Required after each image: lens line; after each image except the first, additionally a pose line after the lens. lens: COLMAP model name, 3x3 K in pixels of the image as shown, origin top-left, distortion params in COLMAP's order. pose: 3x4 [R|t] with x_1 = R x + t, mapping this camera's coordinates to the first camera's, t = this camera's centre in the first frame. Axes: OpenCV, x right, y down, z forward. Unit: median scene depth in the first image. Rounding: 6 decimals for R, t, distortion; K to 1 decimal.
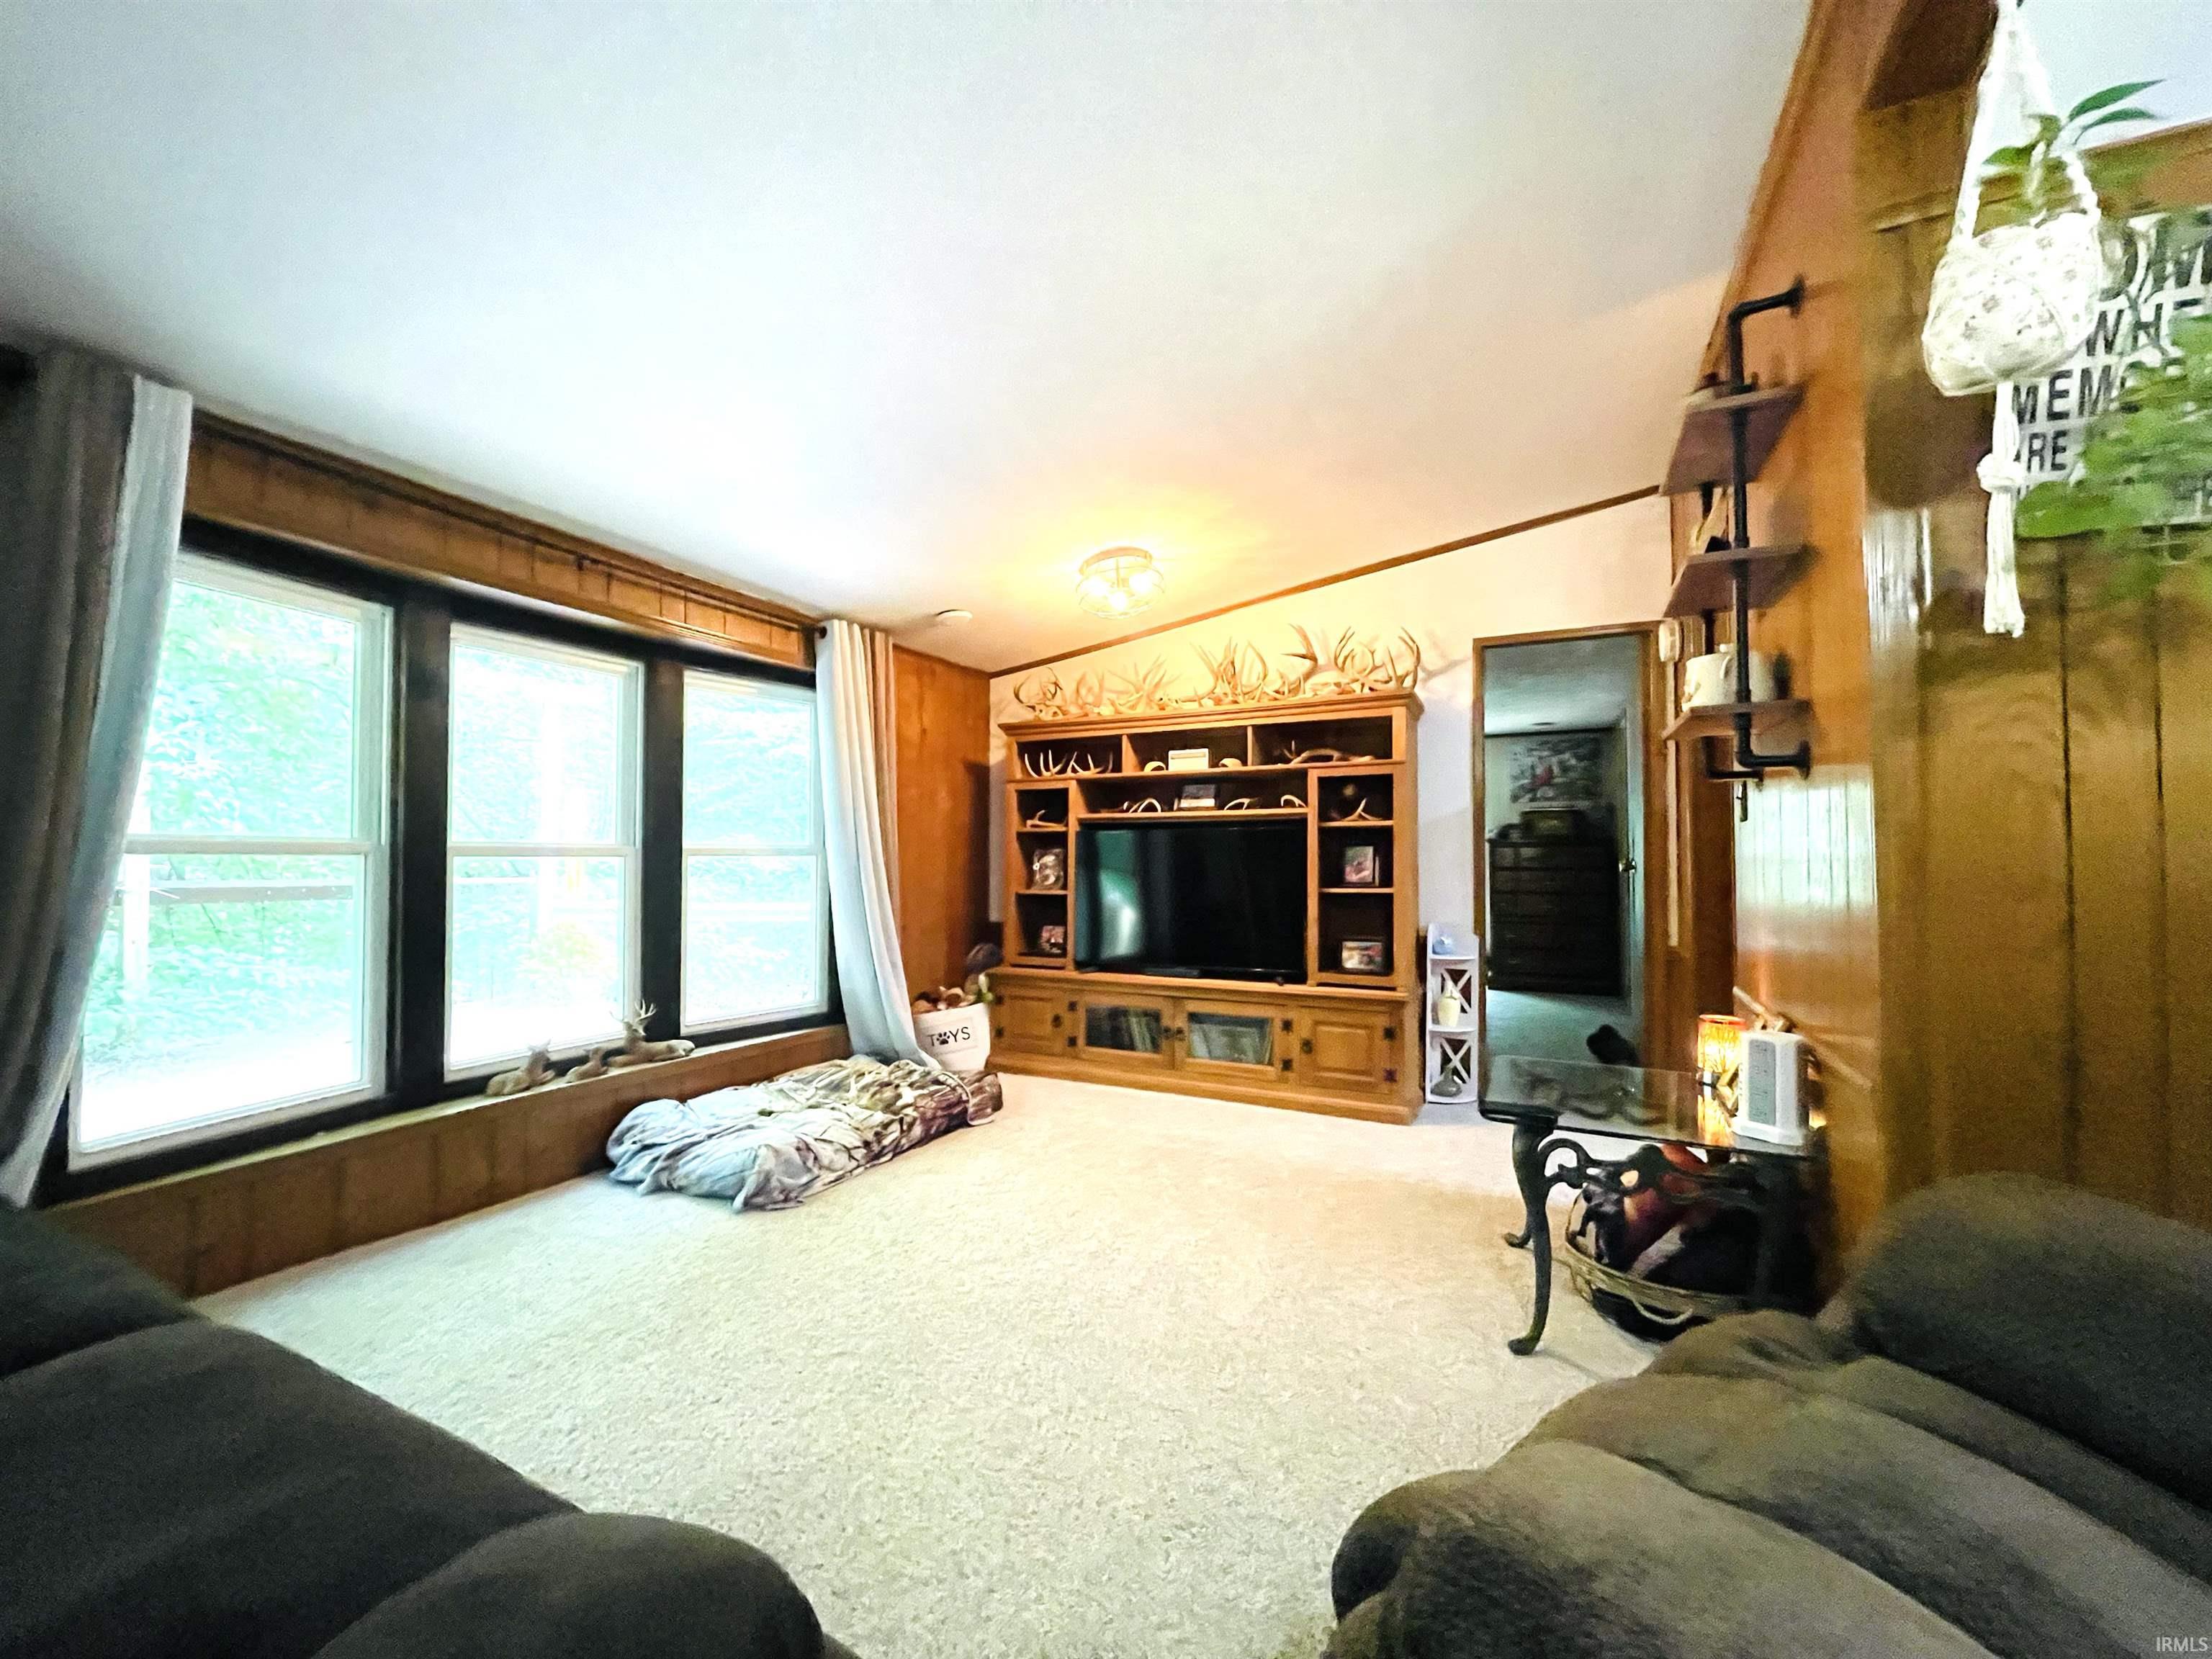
lens RADIAL K [[893.7, 0, 1106.0], [0, 893.7, 829.5], [0, 0, 1]] dist [0.011117, -0.000145]
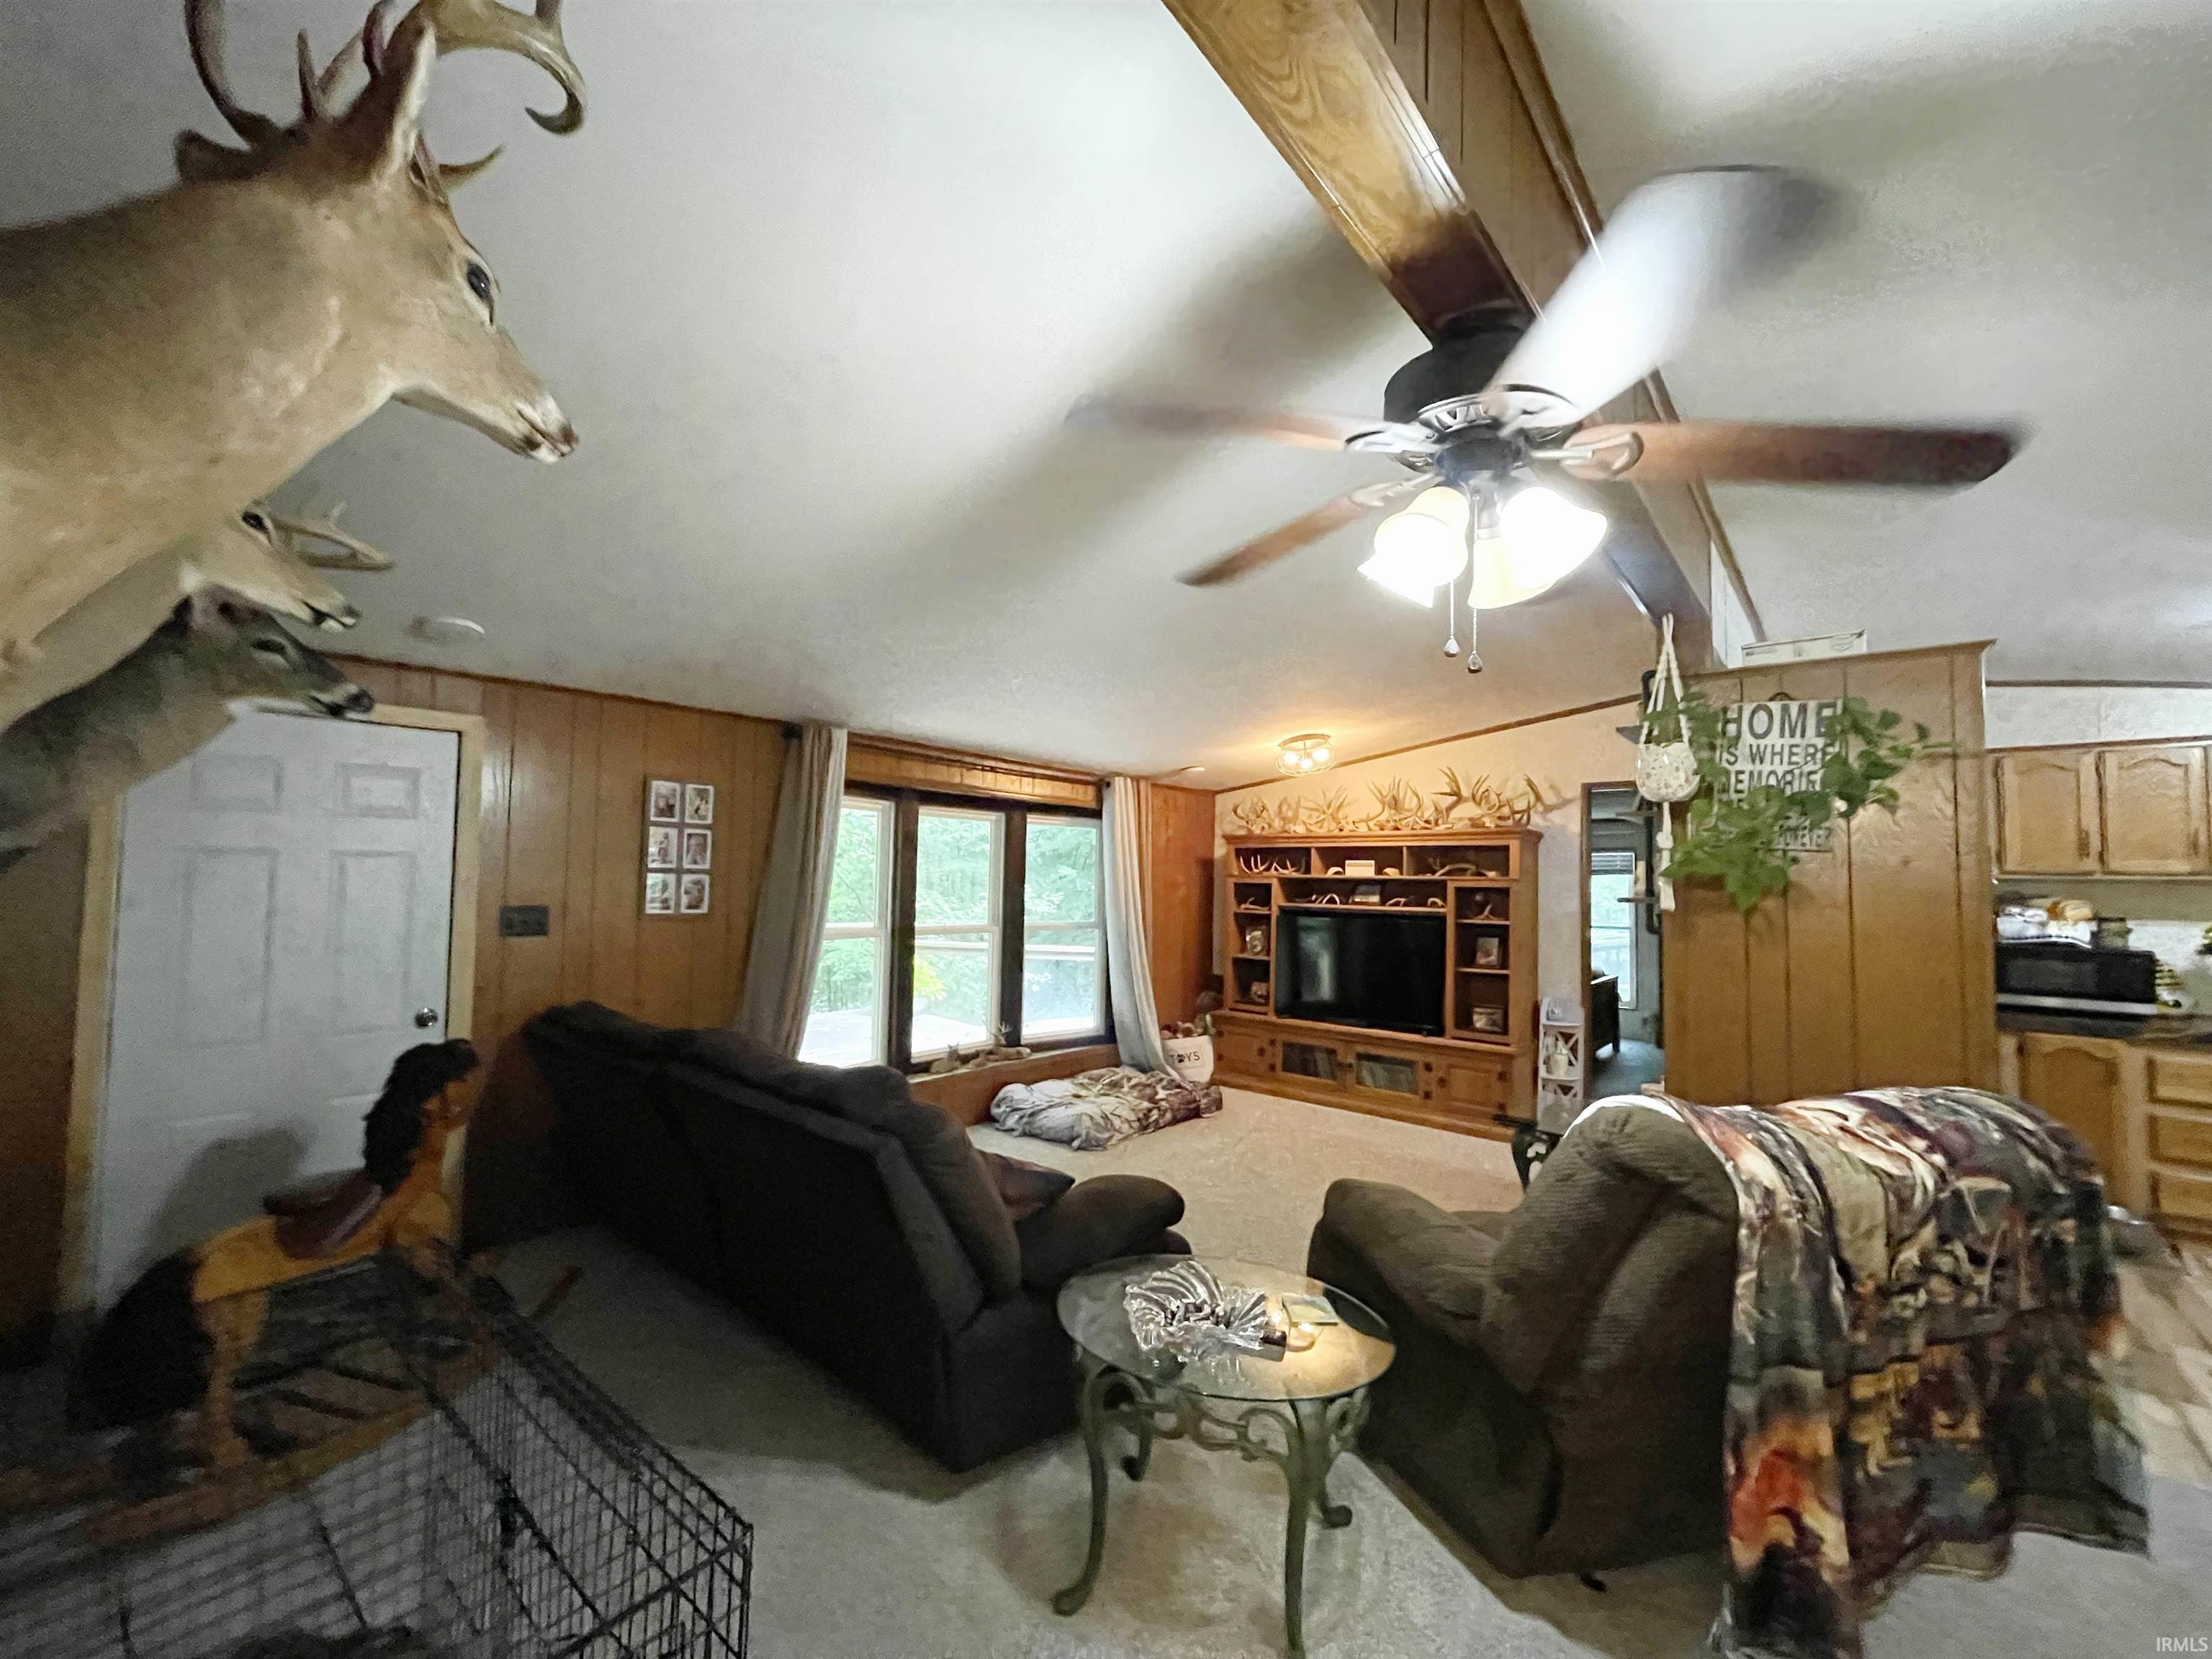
lens RADIAL K [[893.7, 0, 1106.0], [0, 893.7, 829.5], [0, 0, 1]] dist [0.011117, -0.000145]
pose [[0.970750, 0.007519, -0.239974, 0.045725], [-0.014285, 0.999548, -0.026466, -0.100717], [0.239667, 0.029120, 0.970418, -0.462687]]
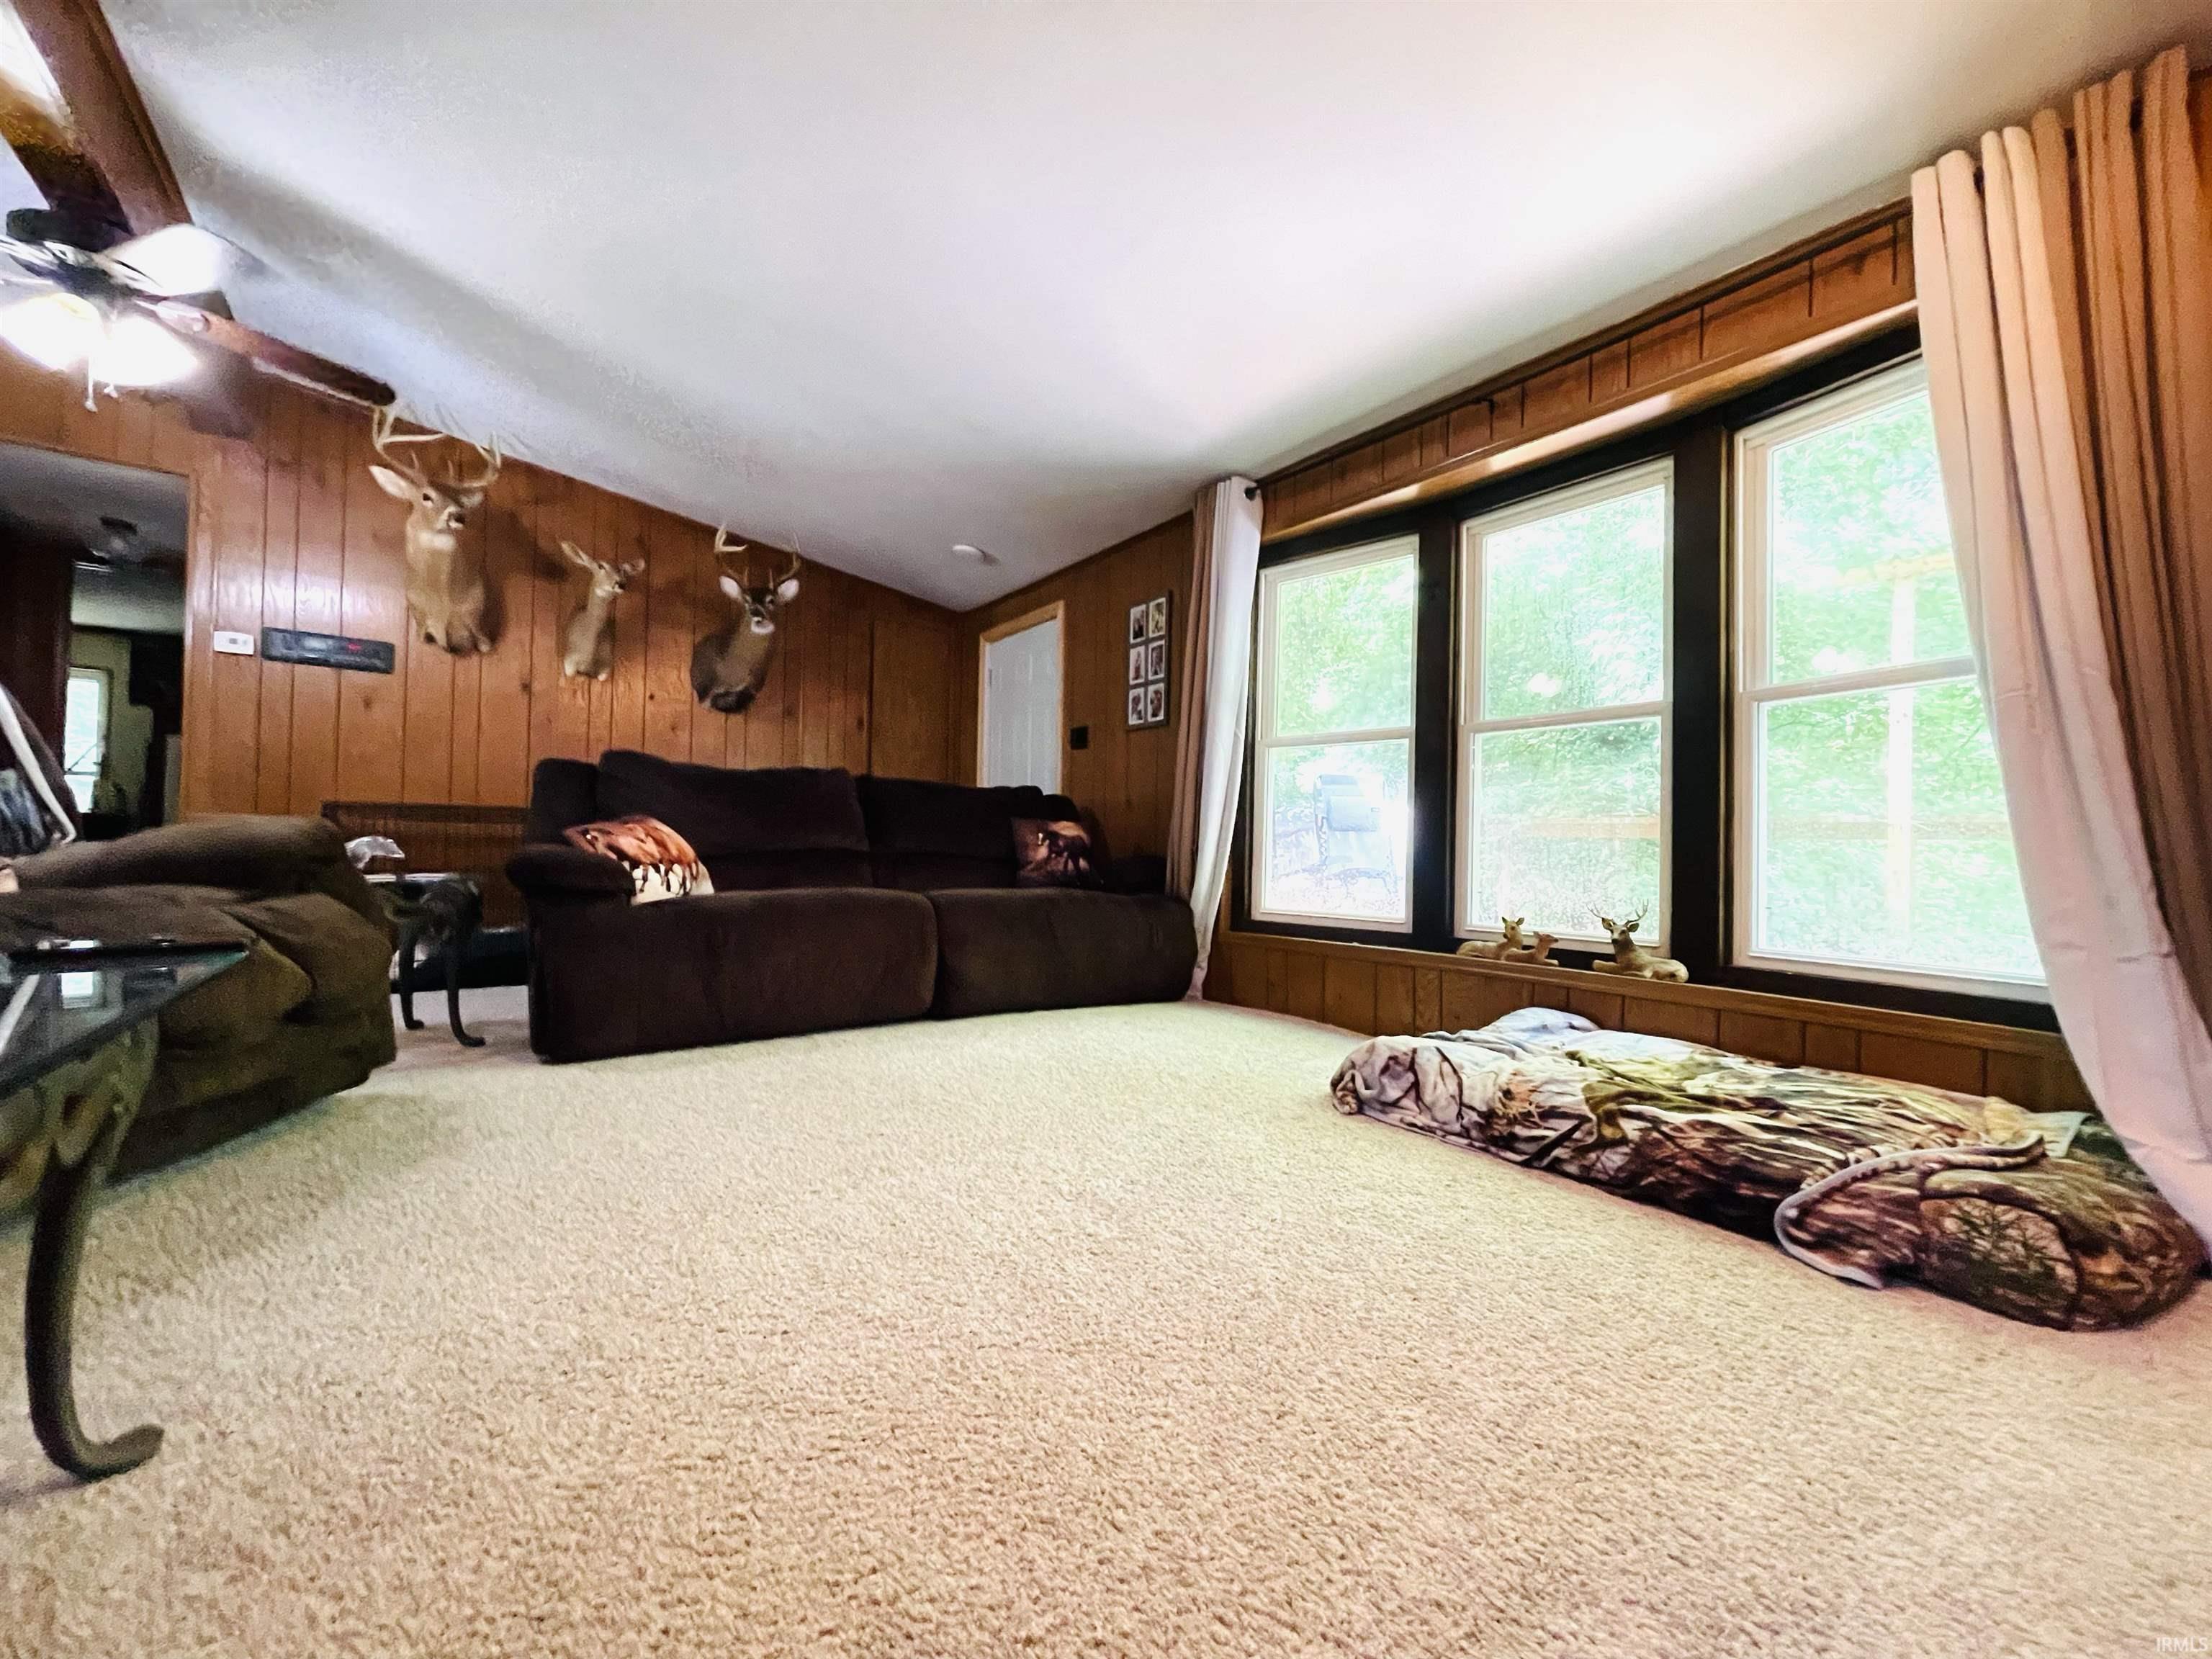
lens RADIAL K [[893.7, 0, 1106.0], [0, 893.7, 829.5], [0, 0, 1]] dist [0.011117, -0.000145]
pose [[-0.450666, -0.016668, -0.892537, 0.323777], [0.012930, 0.999599, -0.025196, 0.122316], [0.892599, -0.022896, -0.450269, 0.793187]]
